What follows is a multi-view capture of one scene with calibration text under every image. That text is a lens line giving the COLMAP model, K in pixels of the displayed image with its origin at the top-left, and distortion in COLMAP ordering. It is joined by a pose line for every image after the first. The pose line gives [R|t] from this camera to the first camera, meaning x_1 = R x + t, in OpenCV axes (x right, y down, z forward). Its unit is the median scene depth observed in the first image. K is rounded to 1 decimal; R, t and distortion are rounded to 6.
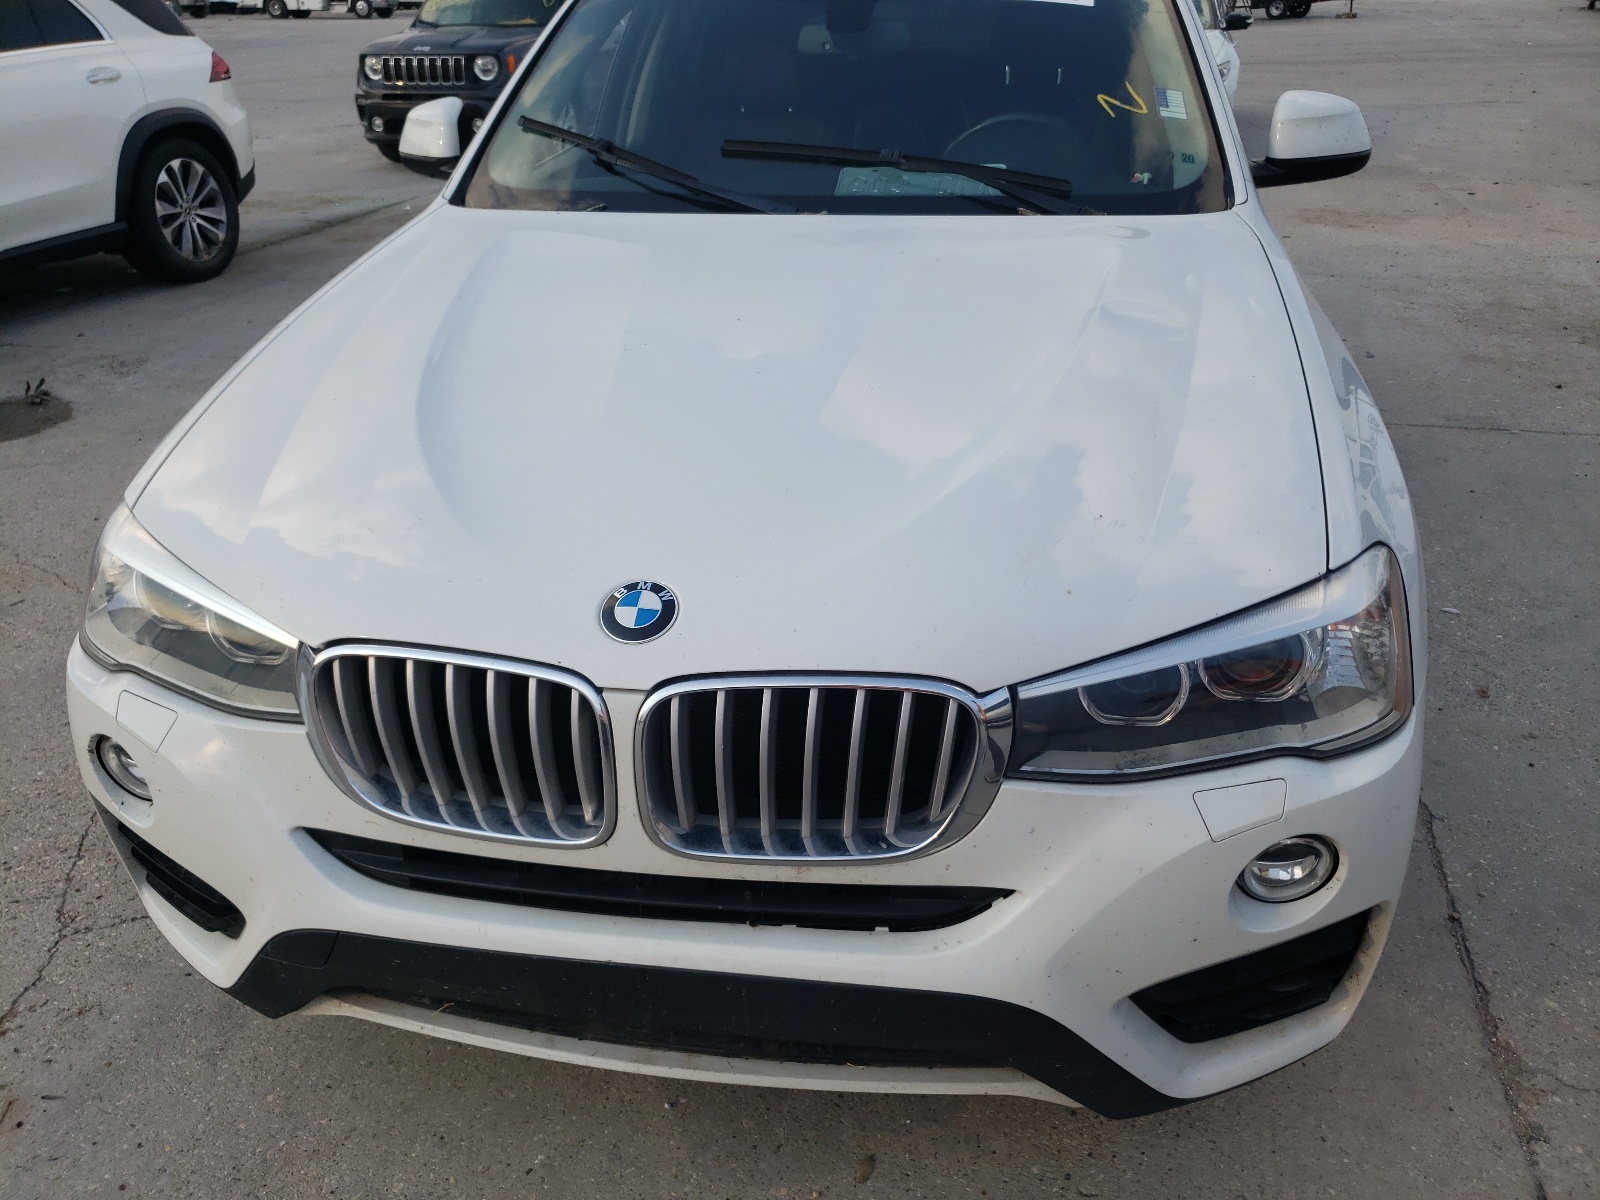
lens RADIAL K [[1218.7, 0, 799.9], [0, 1218.7, 605.3], [0, 0, 1]] dist [0.004957, -0.005715]
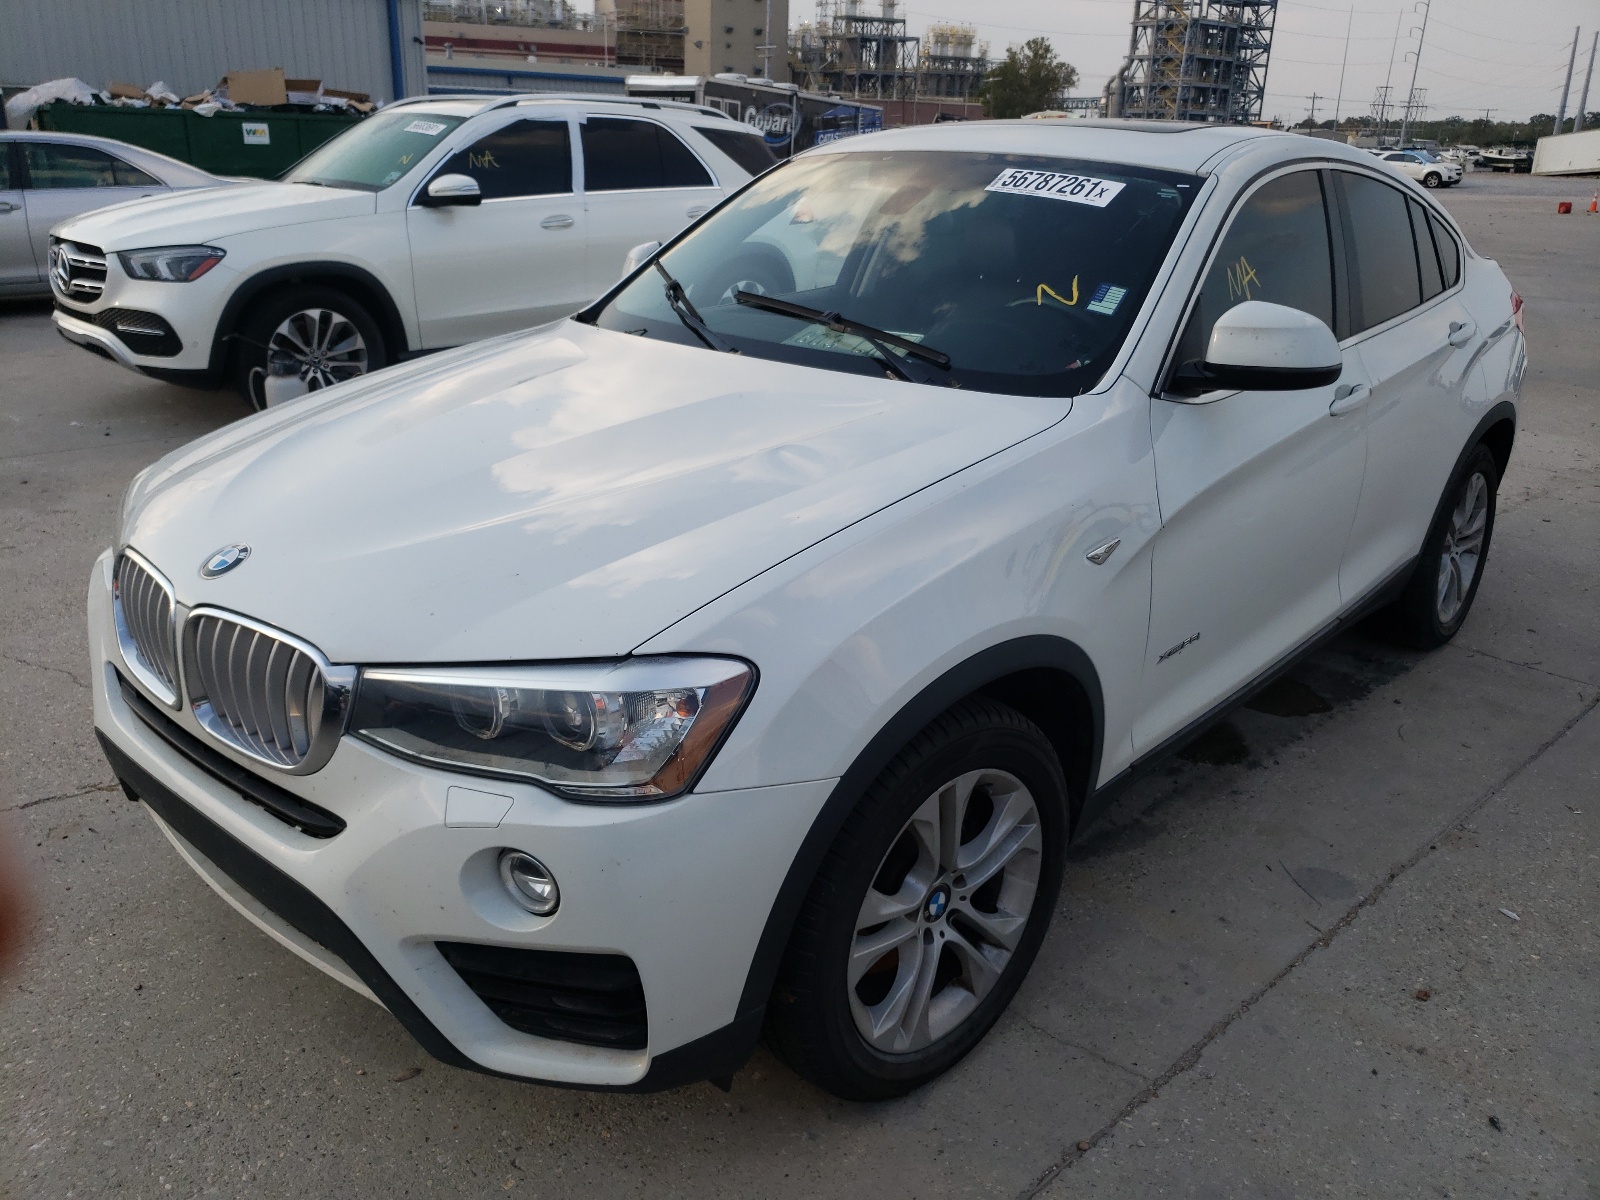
lens RADIAL K [[1218.7, 0, 803.8], [0, 1218.7, 597.6], [0, 0, 1]] dist [0.004957, -0.005715]
pose [[0.849316, 0.219172, -0.480236, 0.894686], [-0.275616, 0.960002, -0.049306, -0.056163], [0.450221, 0.174237, 0.875752, 0.006408]]
